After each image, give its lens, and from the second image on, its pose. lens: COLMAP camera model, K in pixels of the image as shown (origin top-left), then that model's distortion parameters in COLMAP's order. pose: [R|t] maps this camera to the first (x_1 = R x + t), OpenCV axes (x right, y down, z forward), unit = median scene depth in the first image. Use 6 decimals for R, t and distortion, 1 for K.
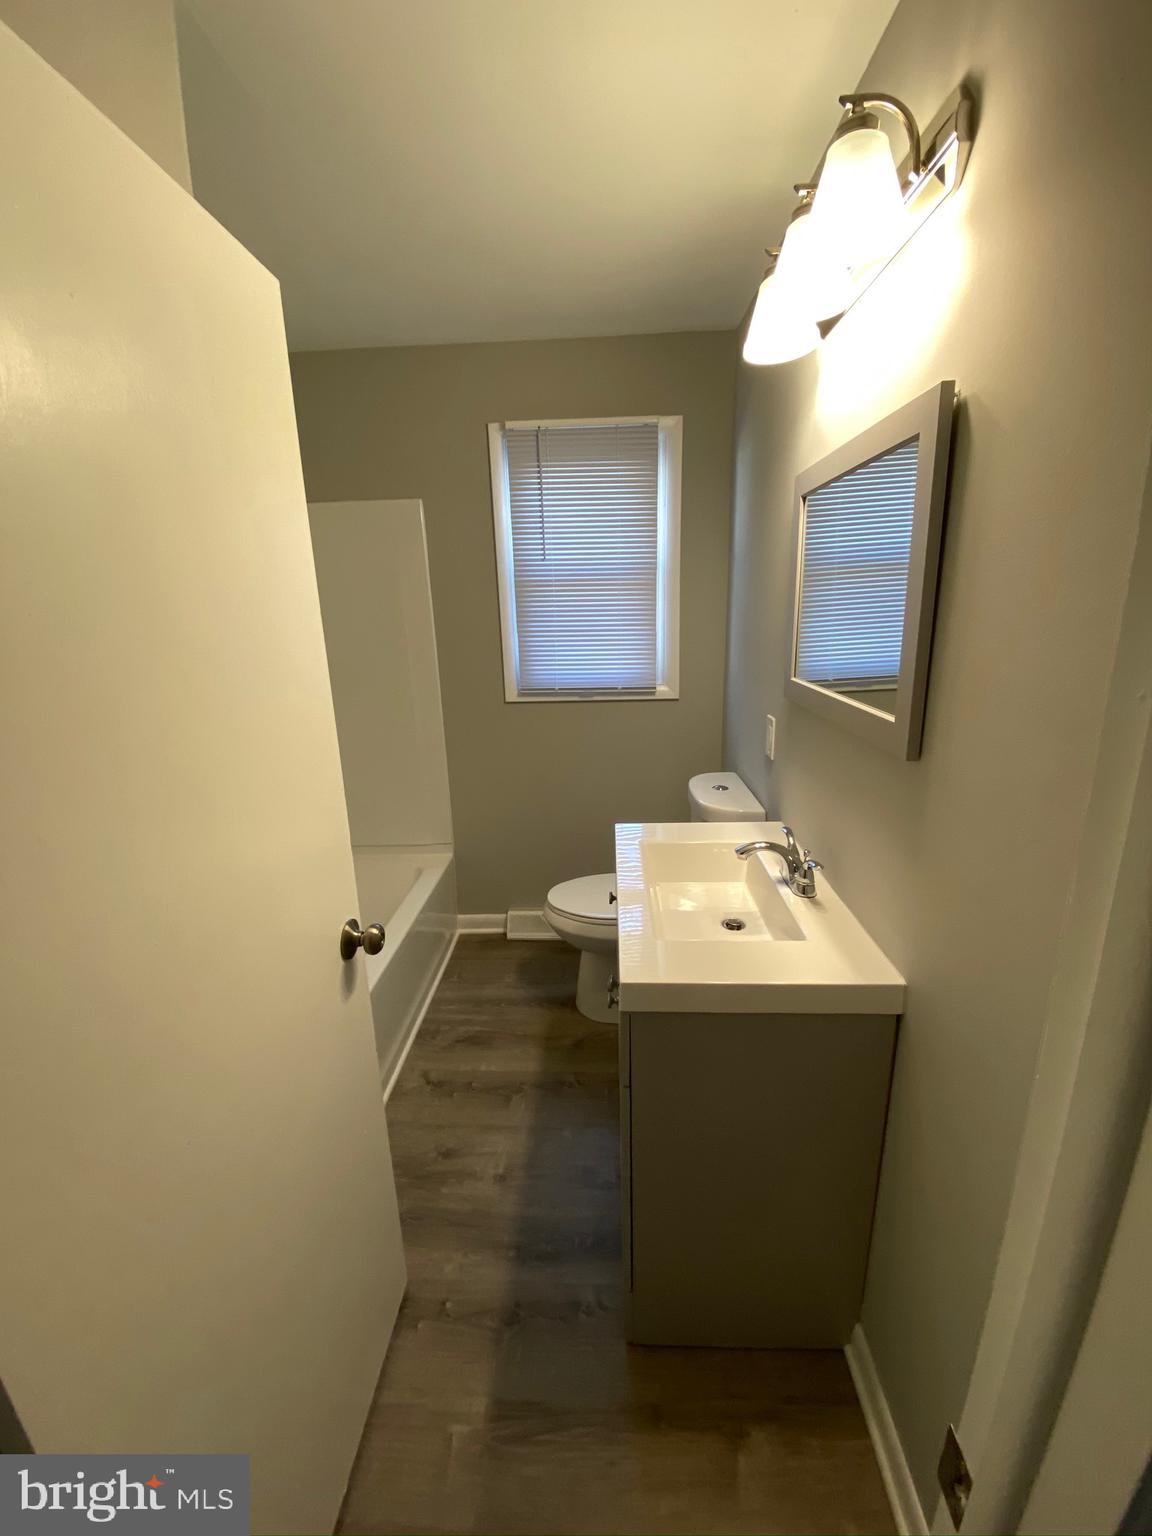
lens RADIAL K [[617.9, 0, 581.6], [0, 617.9, 768.6], [0, 0, 1]] dist [0.012237, -0.012701]
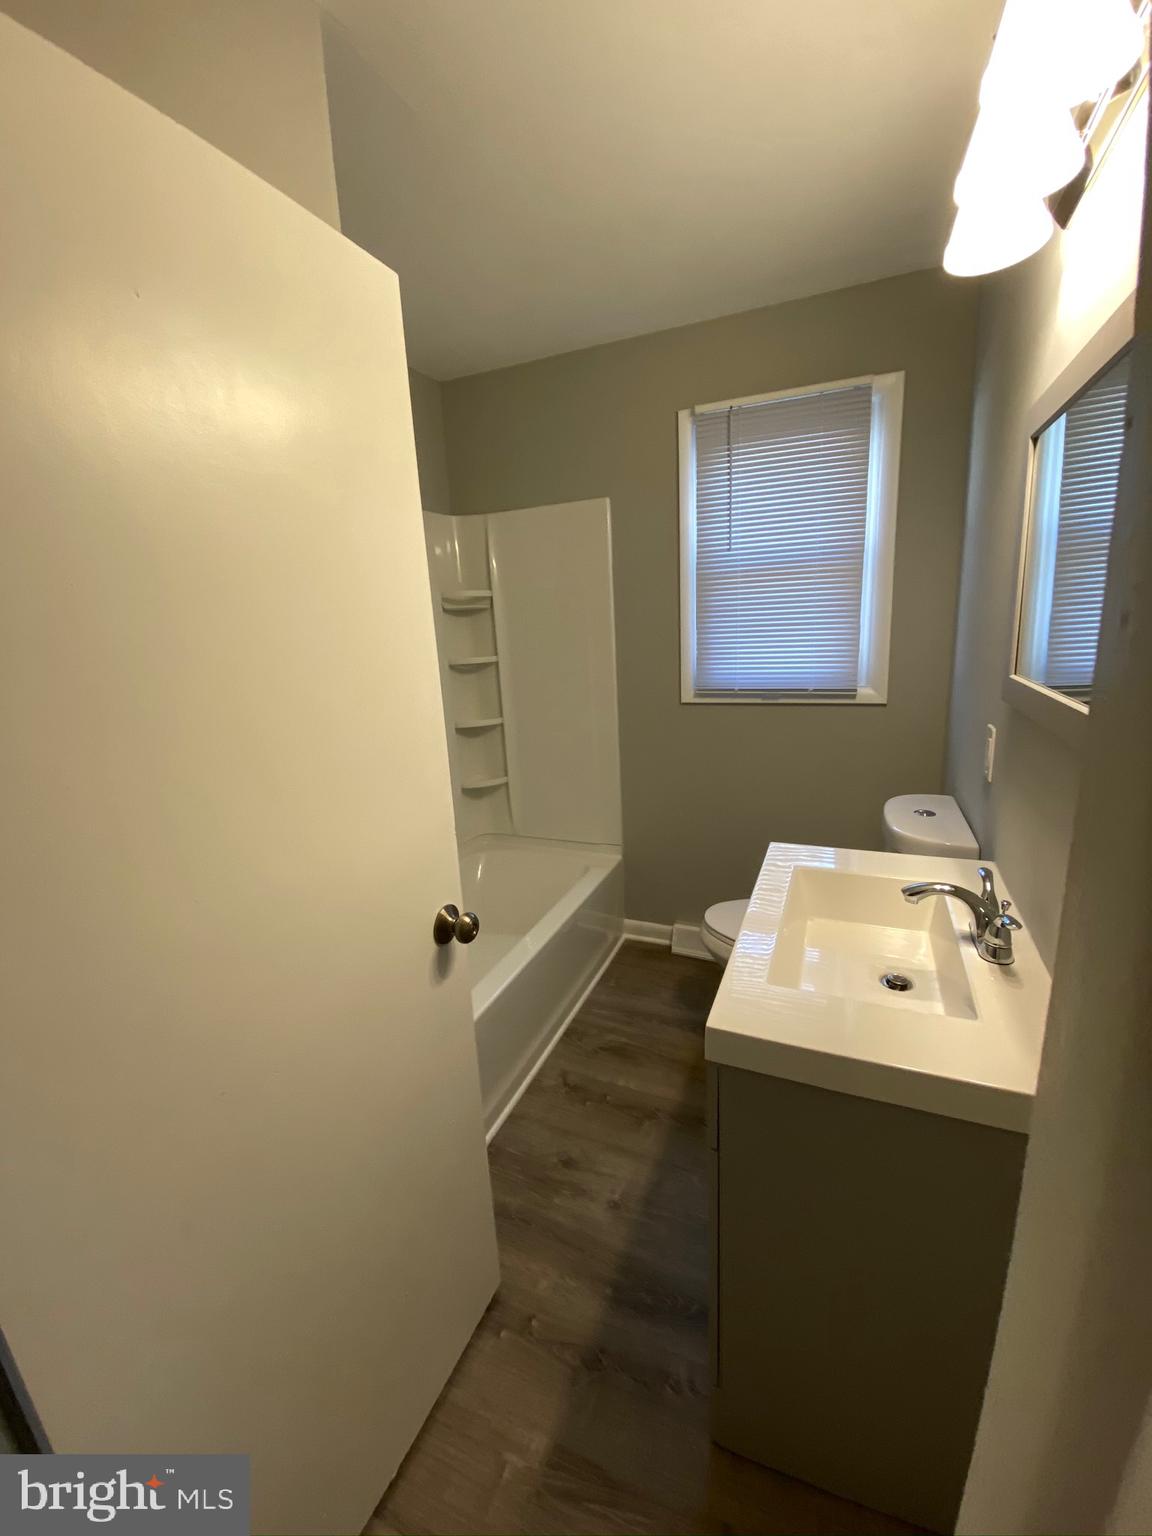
lens RADIAL K [[617.9, 0, 591.6], [0, 617.9, 766.5], [0, 0, 1]] dist [0.012237, -0.012701]
pose [[0.932395, 0.063712, -0.355781, 0.120665], [-0.069659, 0.997563, -0.003917, 0.004688], [0.354664, 0.028436, 0.934561, 0.087924]]
